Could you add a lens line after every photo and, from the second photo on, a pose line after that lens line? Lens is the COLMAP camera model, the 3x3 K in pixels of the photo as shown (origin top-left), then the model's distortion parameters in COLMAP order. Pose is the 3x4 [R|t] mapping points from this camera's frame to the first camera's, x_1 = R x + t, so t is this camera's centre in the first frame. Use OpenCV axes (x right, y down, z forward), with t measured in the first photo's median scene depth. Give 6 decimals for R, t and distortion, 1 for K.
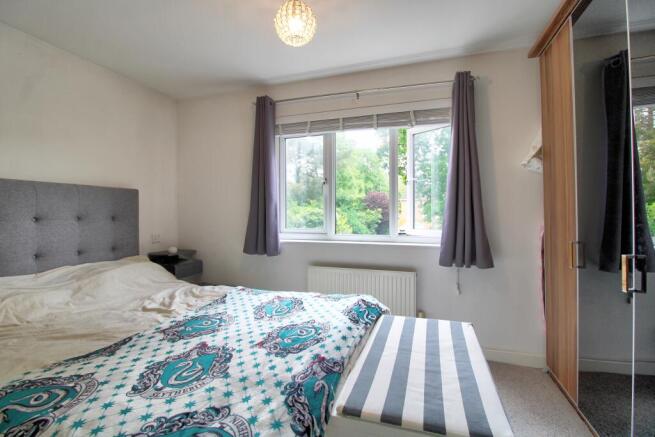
lens RADIAL K [[300.6, 0, 315.2], [0, 300.6, 221.6], [0, 0, 1]] dist [-0.009893, -0.003752]
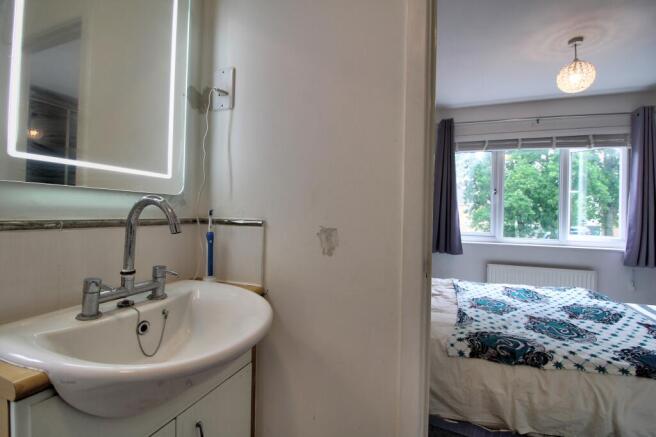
lens RADIAL K [[301.1, 0, 328.6], [0, 301.1, 214.3], [0, 0, 1]] dist [-0.009893, -0.003752]
pose [[0.998702, 0.017938, -0.047665, -0.665023], [-0.019328, 0.999397, -0.028859, 0.000791], [0.047118, 0.029743, 0.998446, -0.225887]]
